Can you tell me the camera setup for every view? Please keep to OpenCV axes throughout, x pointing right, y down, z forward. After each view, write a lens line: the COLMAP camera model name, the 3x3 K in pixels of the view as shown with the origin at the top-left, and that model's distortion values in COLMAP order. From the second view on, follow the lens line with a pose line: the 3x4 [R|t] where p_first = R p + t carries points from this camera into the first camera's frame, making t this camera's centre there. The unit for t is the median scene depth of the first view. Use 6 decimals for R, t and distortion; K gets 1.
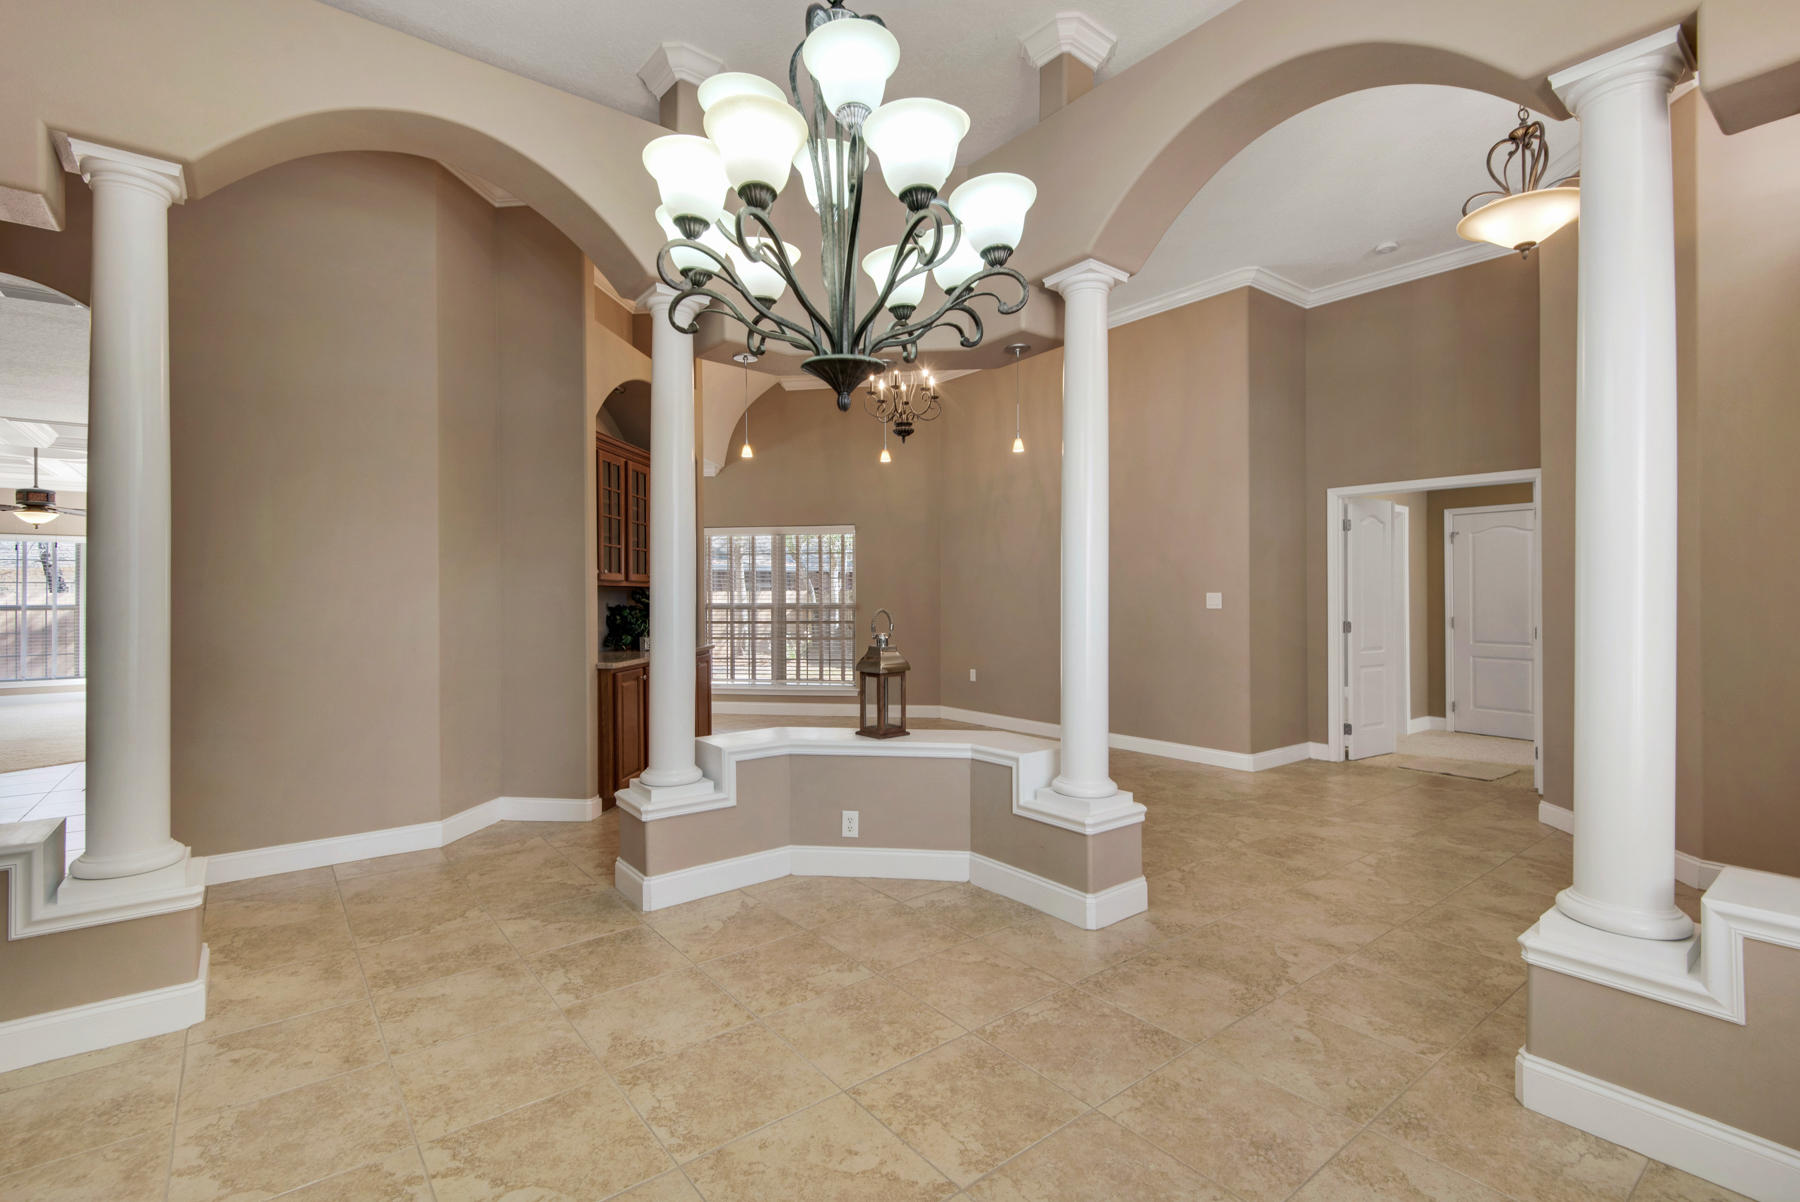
lens RADIAL K [[827.1, 0, 906.0], [0, 827.1, 592.6], [0, 0, 1]] dist [0.028426, -0.007454]
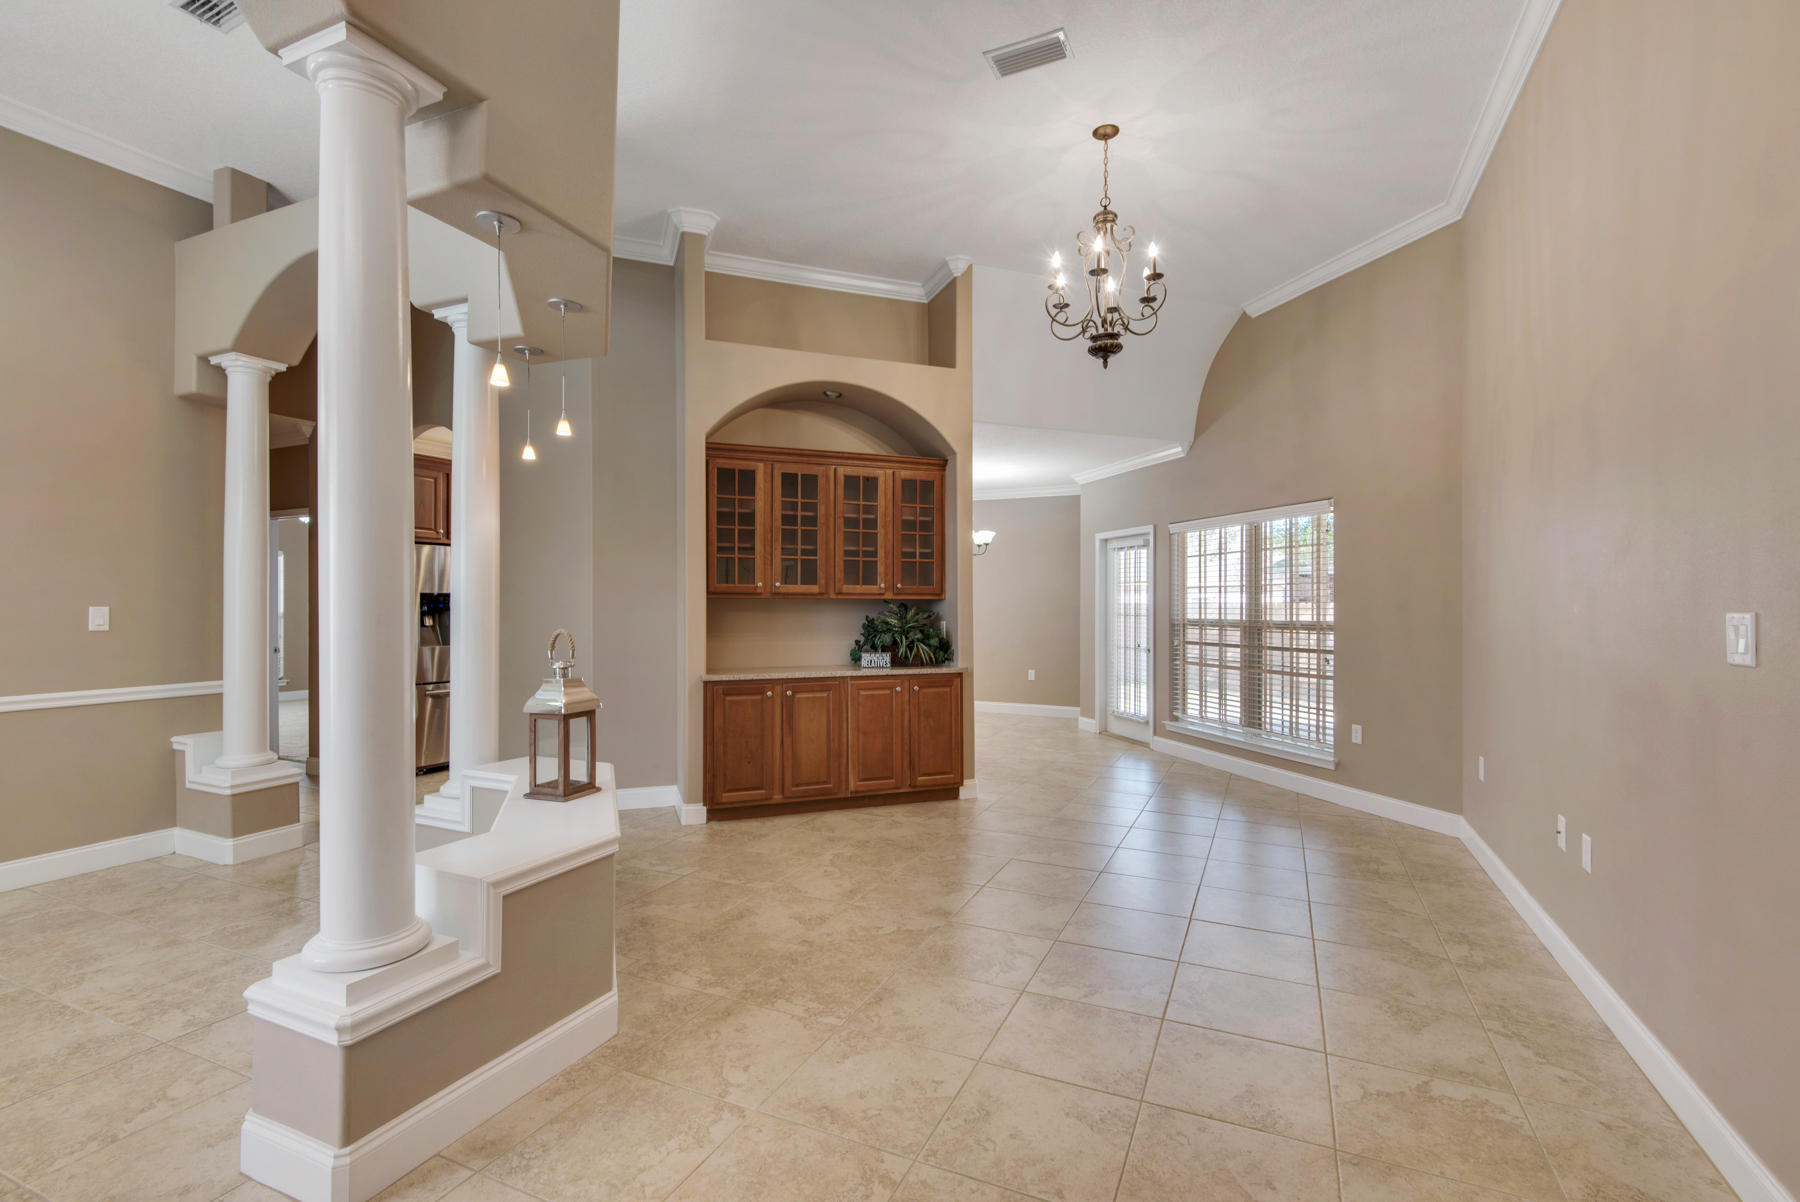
lens RADIAL K [[827.1, 0, 882.4], [0, 827.1, 603.7], [0, 0, 1]] dist [0.028426, -0.007454]
pose [[0.439077, 0.002444, -0.898446, 1.054653], [-0.000153, 0.999996, 0.002645, -0.008390], [0.898449, -0.001024, 0.439076, 1.234094]]
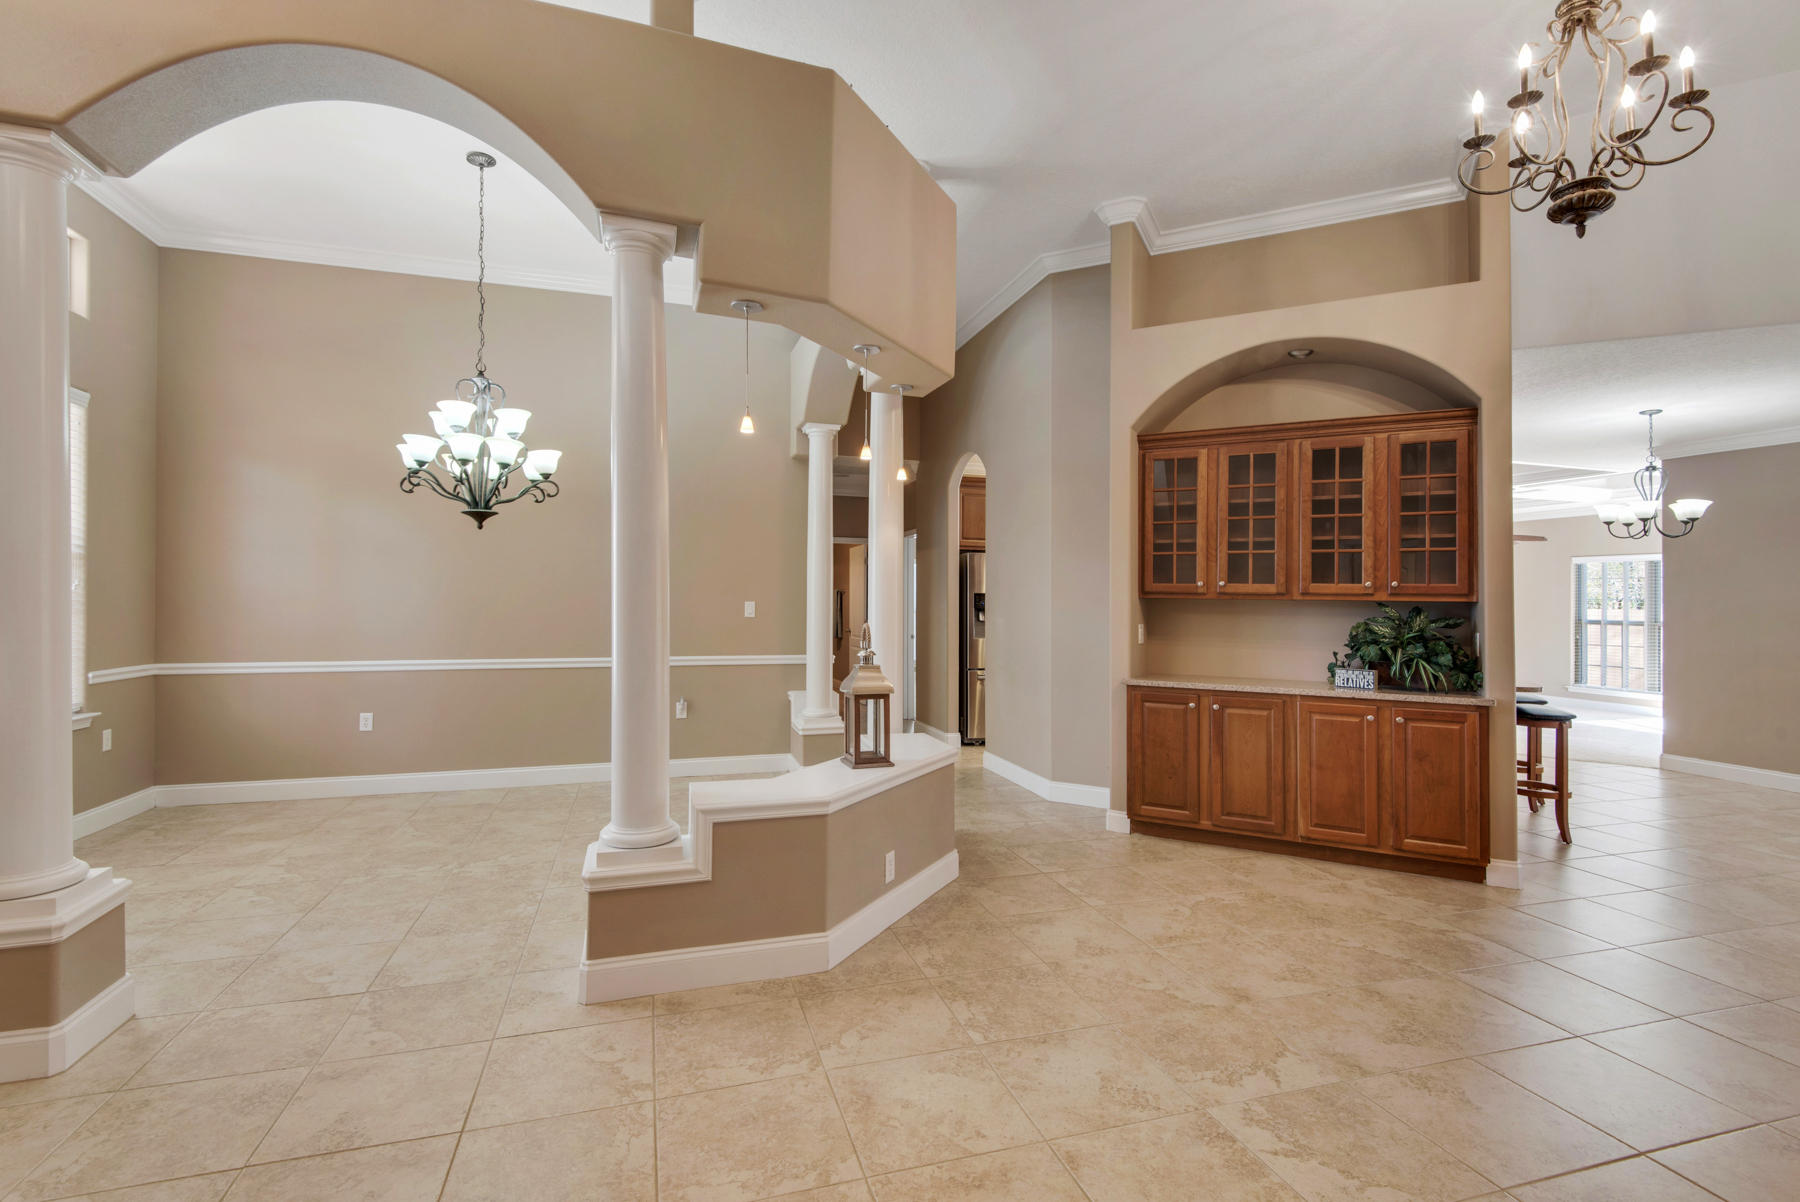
lens RADIAL K [[827.1, 0, 879.0], [0, 827.1, 594.4], [0, 0, 1]] dist [0.028426, -0.007454]
pose [[-0.374865, -0.009651, -0.927029, 1.065089], [-0.009969, 0.999930, -0.006378, -0.007564], [0.927026, 0.006851, -0.374935, 1.793475]]
